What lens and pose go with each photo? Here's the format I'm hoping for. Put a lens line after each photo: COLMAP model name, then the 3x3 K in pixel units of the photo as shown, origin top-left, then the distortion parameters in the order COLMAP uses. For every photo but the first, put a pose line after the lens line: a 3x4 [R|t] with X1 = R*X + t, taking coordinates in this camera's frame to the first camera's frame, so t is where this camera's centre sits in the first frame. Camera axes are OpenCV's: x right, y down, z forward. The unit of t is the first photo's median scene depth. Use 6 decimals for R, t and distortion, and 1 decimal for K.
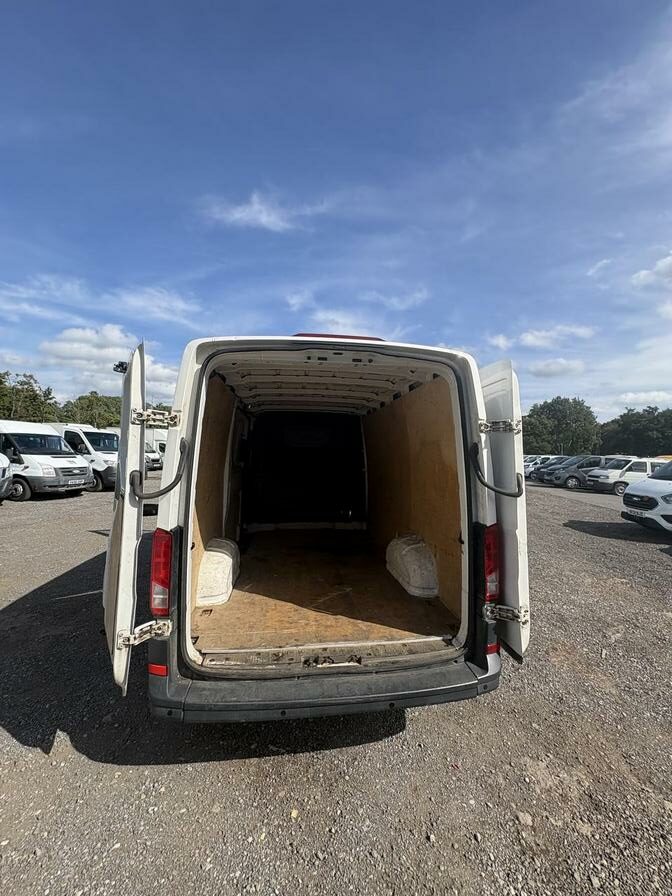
lens RADIAL K [[357.9, 0, 337.9], [0, 357.9, 446.8], [0, 0, 1]] dist [-0.001003, 0.000363]
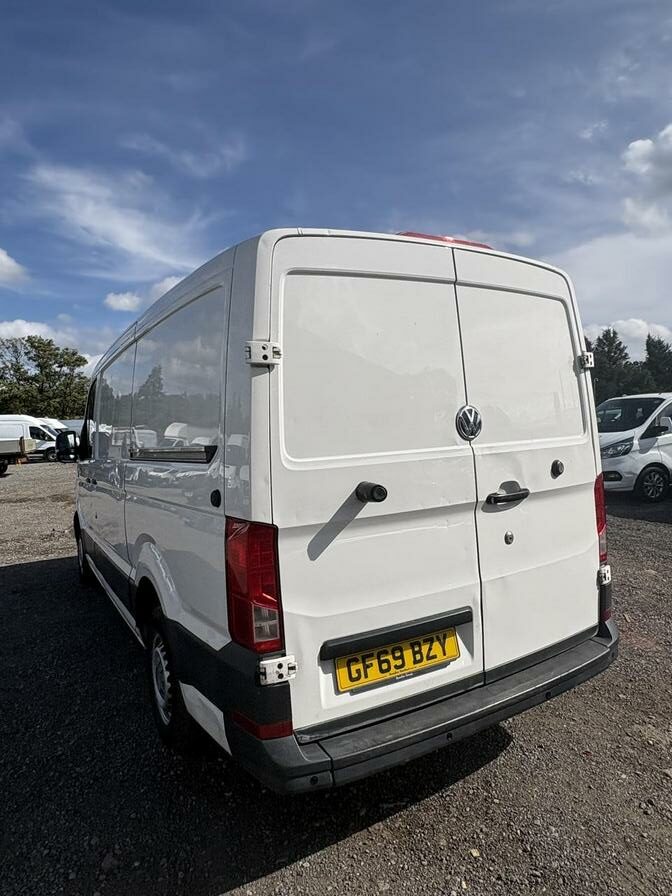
lens RADIAL K [[558.3, 0, 338.8], [0, 558.3, 446.6], [0, 0, 1]] dist [0.006274, -0.003343]
pose [[0.919067, -0.076817, 0.386543, -0.650700], [0.057548, 0.996465, 0.061195, 0.032415], [-0.389878, -0.033998, 0.920239, 0.009501]]
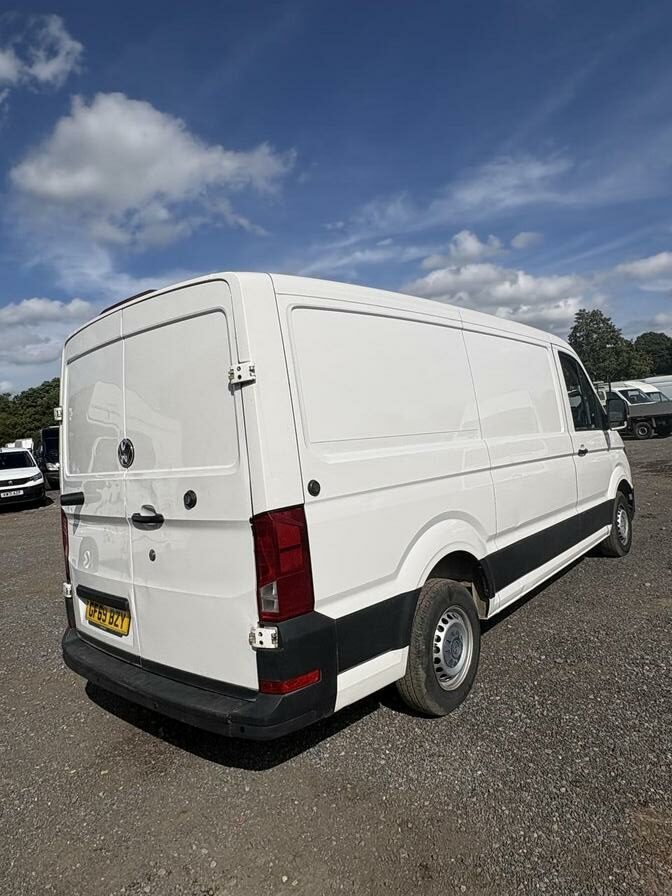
lens RADIAL K [[558.3, 0, 338.3], [0, 558.3, 447.0], [0, 0, 1]] dist [0.006274, -0.003343]
pose [[0.664908, -0.060943, -0.744435, 1.329634], [0.117318, 0.992816, 0.023508, 0.081535], [0.737655, -0.102966, 0.667281, 0.401746]]
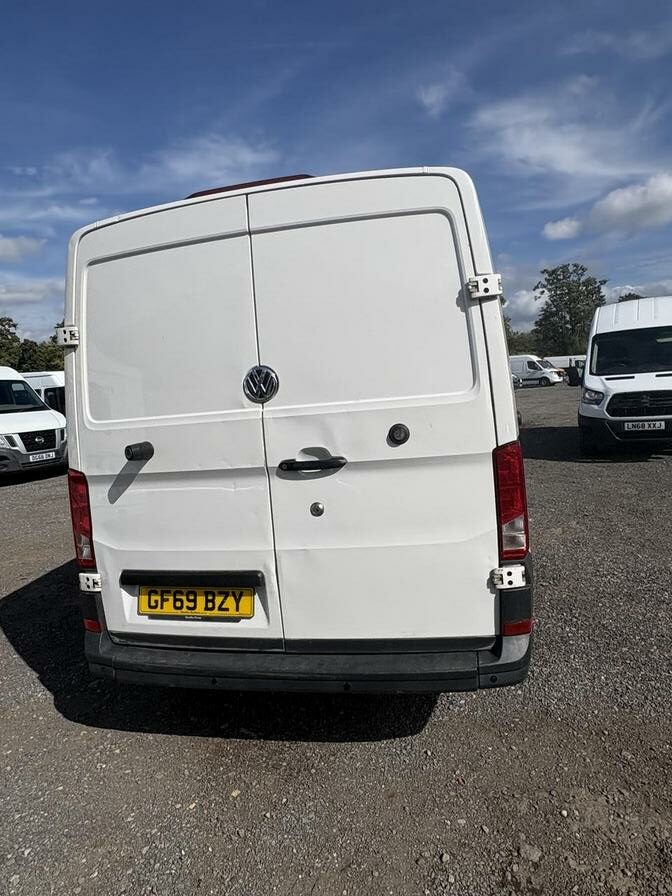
lens RADIAL K [[558.3, 0, 338.1], [0, 558.3, 451.9], [0, 0, 1]] dist [0.006274, -0.003343]
pose [[0.937236, -0.056555, -0.344079, 0.485496], [0.104702, 0.986869, 0.122990, 0.078890], [0.332605, -0.151297, 0.930851, -0.017333]]
